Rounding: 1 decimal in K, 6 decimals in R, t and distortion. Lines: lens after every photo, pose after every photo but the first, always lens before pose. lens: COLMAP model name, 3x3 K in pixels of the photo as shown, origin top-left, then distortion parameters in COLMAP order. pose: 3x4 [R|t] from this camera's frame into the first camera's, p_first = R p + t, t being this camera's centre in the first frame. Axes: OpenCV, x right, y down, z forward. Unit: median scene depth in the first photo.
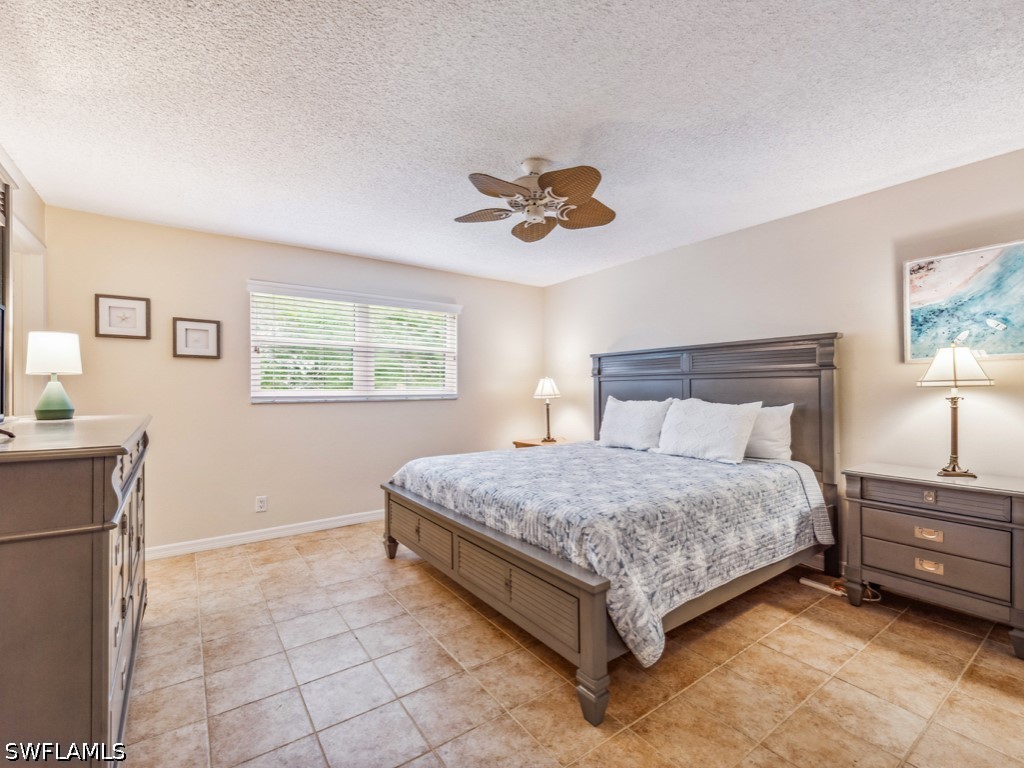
lens RADIAL K [[453.3, 0, 506.3], [0, 453.3, 388.2], [0, 0, 1]] dist [0.017558, -0.007262]
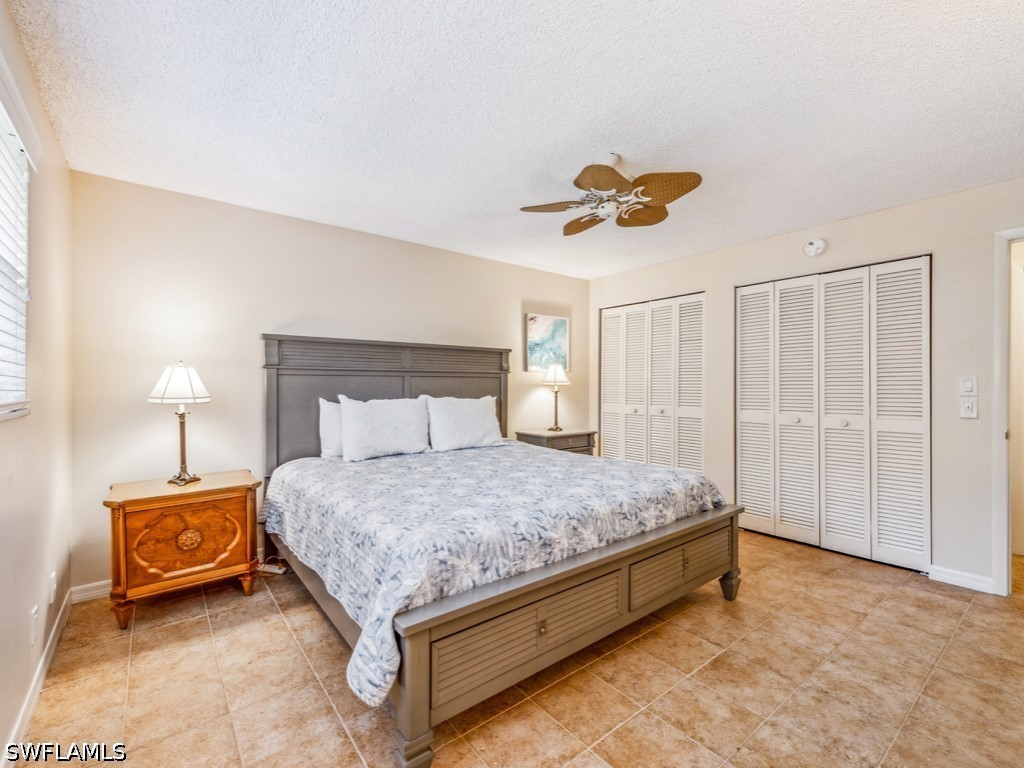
lens RADIAL K [[453.3, 0, 506.3], [0, 453.3, 388.2], [0, 0, 1]] dist [0.017558, -0.007262]
pose [[-0.046387, -0.001057, 0.998923, -0.911153], [-0.001157, 0.999999, 0.001004, 0.007216], [-0.998923, -0.001109, -0.046388, 1.260816]]
